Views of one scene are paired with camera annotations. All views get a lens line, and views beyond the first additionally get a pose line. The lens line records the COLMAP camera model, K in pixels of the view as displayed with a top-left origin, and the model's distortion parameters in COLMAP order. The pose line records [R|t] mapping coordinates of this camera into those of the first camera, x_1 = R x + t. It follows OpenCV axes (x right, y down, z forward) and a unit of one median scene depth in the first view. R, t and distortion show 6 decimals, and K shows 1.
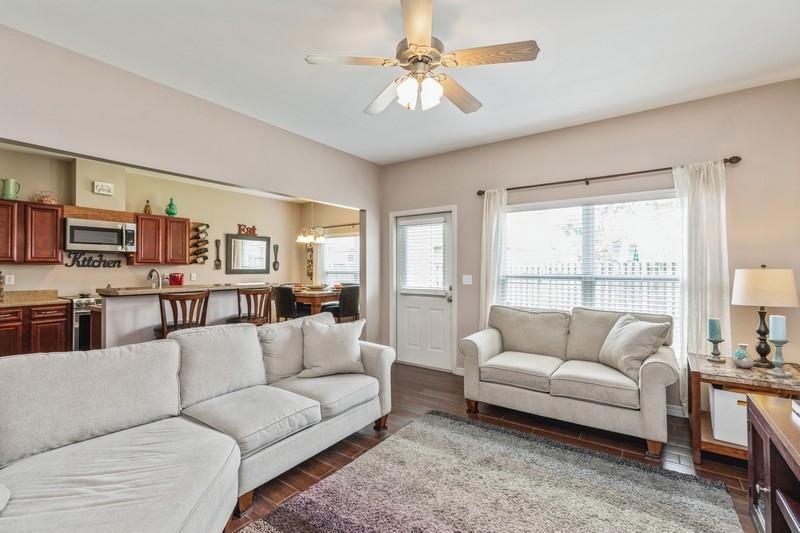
lens RADIAL K [[362.3, 0, 398.9], [0, 362.3, 263.6], [0, 0, 1]] dist [0.008485, -0.001831]
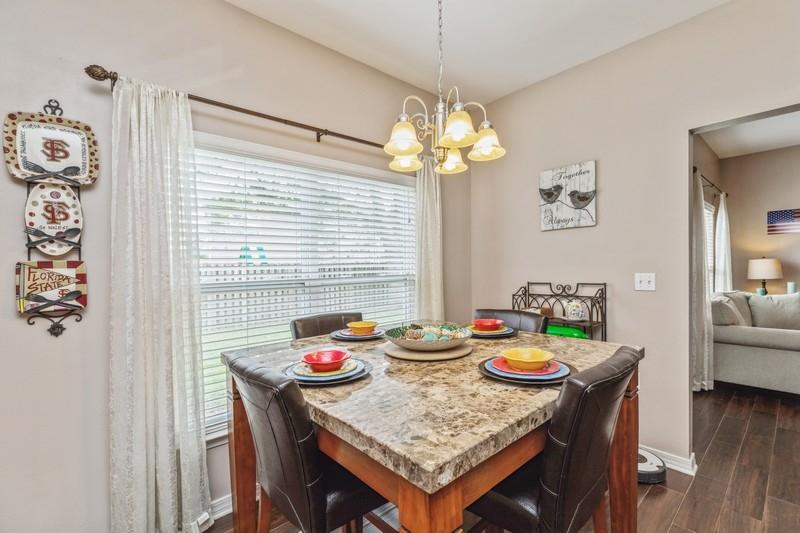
lens RADIAL K [[362.3, 0, 412.2], [0, 362.3, 269.1], [0, 0, 1]] dist [0.008485, -0.001831]
pose [[0.227265, -0.010905, 0.973772, -0.609977], [0.011112, 0.999901, 0.008604, 0.016215], [-0.973769, 0.008865, 0.227364, 1.219316]]
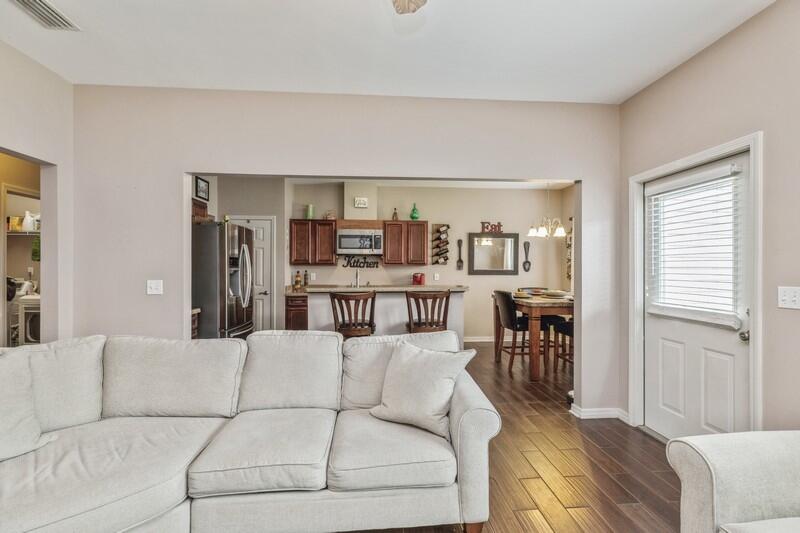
lens RADIAL K [[362.3, 0, 402.0], [0, 362.3, 269.7], [0, 0, 1]] dist [0.008485, -0.001831]
pose [[0.640476, 0.005654, -0.767958, 0.203147], [0.006343, 0.999900, 0.012651, 0.002639], [0.767952, -0.012974, 0.640376, 0.331689]]
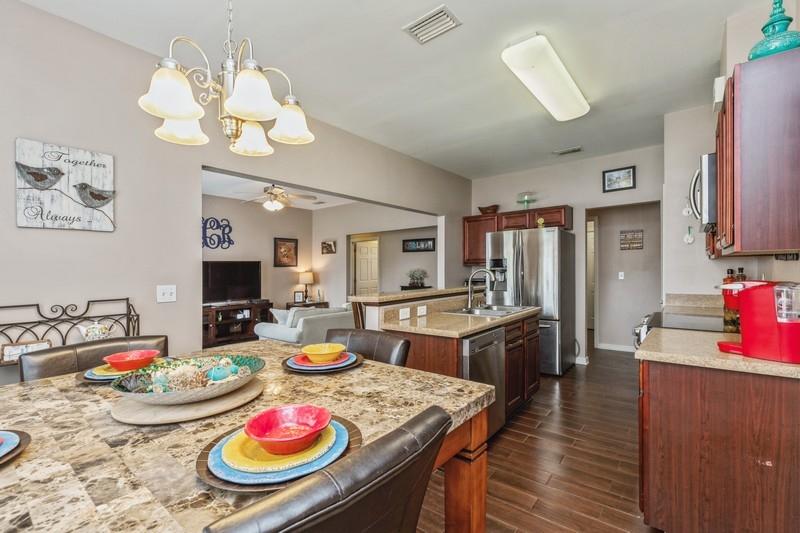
lens RADIAL K [[362.3, 0, 390.3], [0, 362.3, 275.8], [0, 0, 1]] dist [0.008485, -0.001831]
pose [[-0.995335, 0.016157, 0.095116, -0.420282], [0.016413, 0.999863, 0.001905, 0.020250], [-0.095072, 0.003458, -0.995464, 1.501447]]
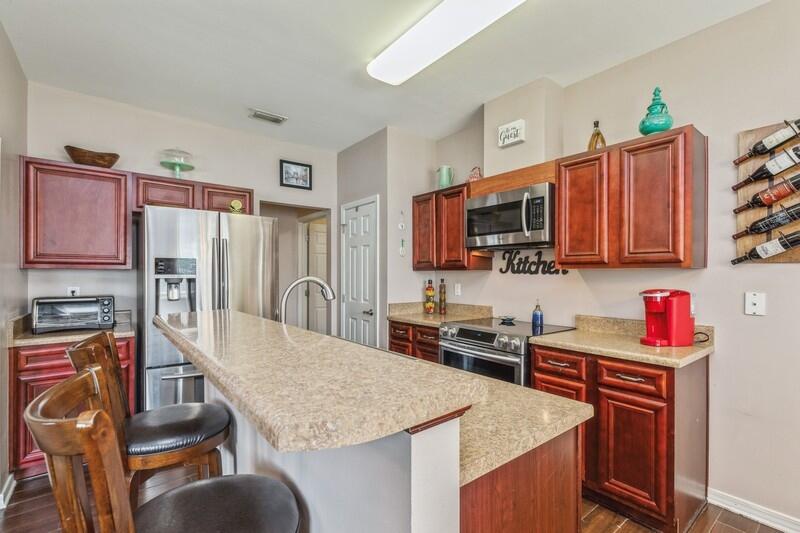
lens RADIAL K [[362.3, 0, 403.7], [0, 362.3, 280.7], [0, 0, 1]] dist [0.008485, -0.001831]
pose [[-0.285856, 0.017322, -0.958116, -0.222792], [0.010380, 0.999834, 0.014980, 0.010281], [0.958216, -0.005663, -0.285988, 1.002388]]
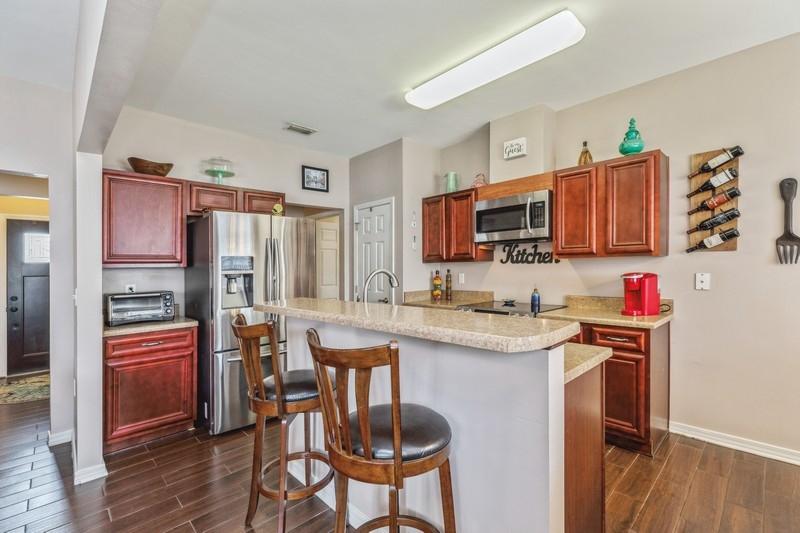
lens RADIAL K [[362.3, 0, 396.3], [0, 362.3, 280.8], [0, 0, 1]] dist [0.008485, -0.001831]
pose [[-0.197391, 0.043481, -0.979360, -0.091729], [0.033271, 0.998737, 0.037636, 0.009050], [0.979760, -0.025156, -0.198588, 0.916167]]
